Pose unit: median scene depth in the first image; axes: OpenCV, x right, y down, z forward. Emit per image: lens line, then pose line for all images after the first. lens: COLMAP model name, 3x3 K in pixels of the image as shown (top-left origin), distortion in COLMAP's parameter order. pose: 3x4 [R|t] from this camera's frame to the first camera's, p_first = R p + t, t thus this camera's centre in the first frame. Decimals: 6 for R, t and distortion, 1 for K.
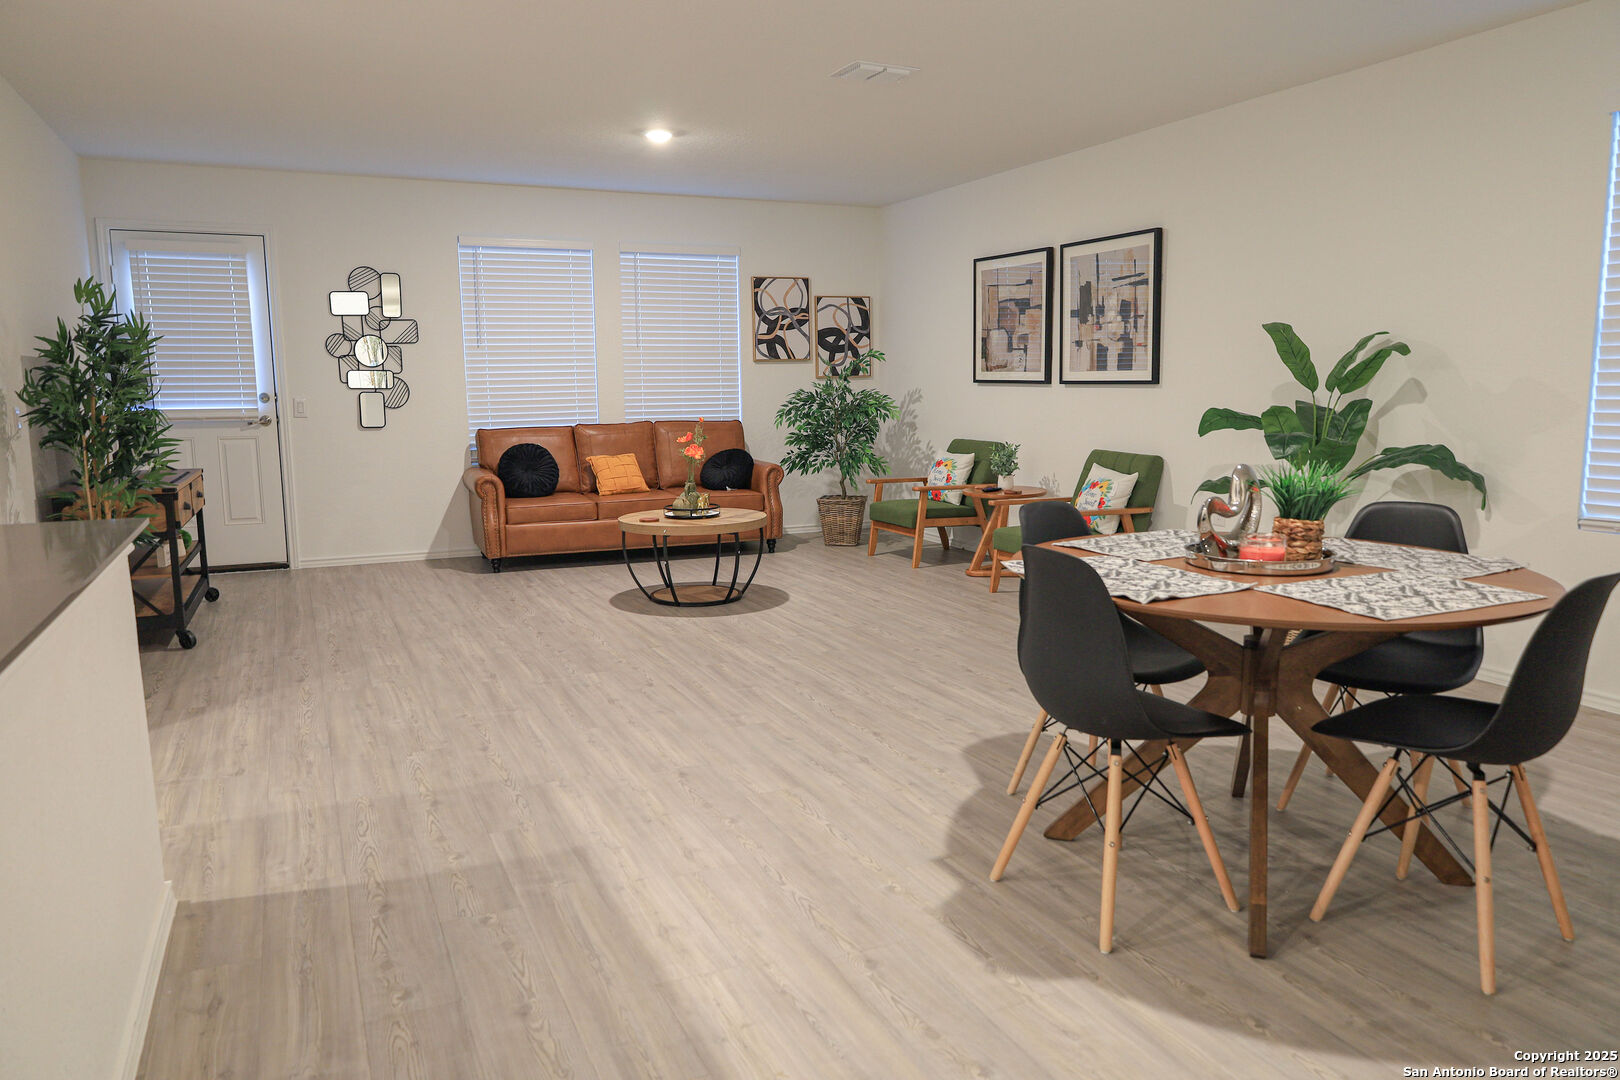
lens RADIAL K [[1096.8, 0, 807.0], [0, 1096.8, 543.7], [0, 0, 1]] dist [-0.012673, 0.000372]
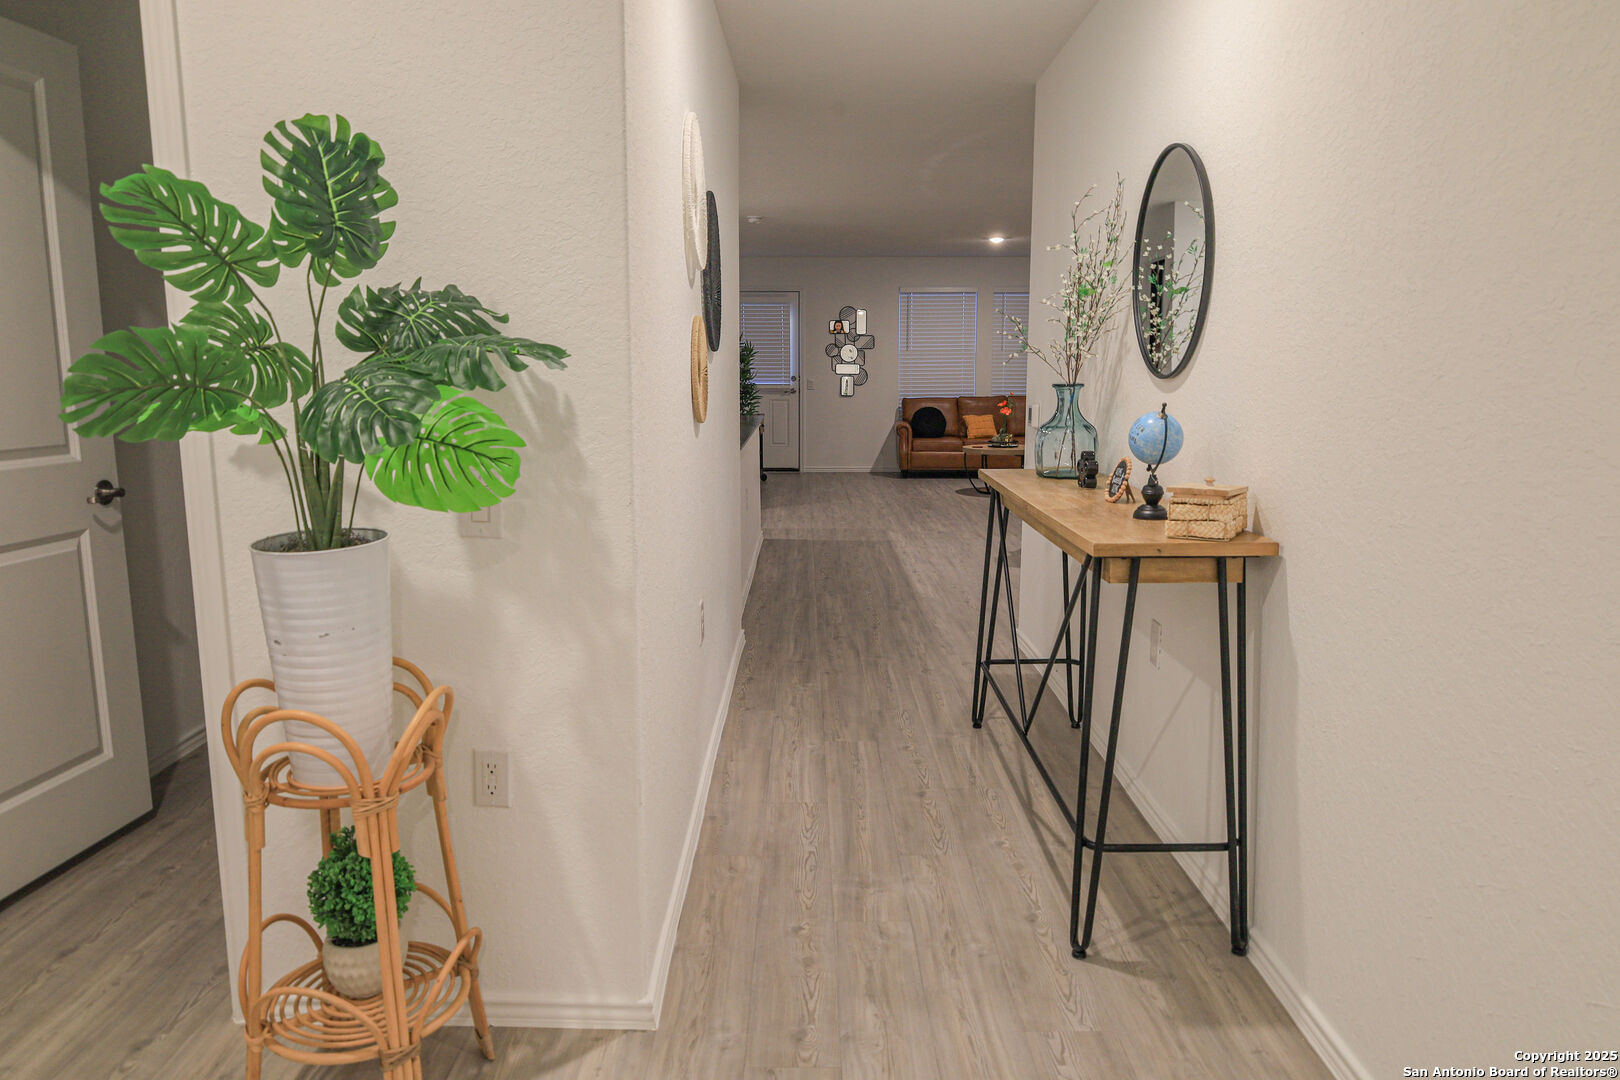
lens RADIAL K [[1096.8, 0, 807.0], [0, 1096.8, 543.7], [0, 0, 1]] dist [-0.012673, 0.000372]
pose [[0.905960, 0.072634, -0.417086, 0.325584], [-0.067456, 0.997352, 0.027162, 0.095326], [0.417955, 0.003527, 0.908461, -0.689844]]
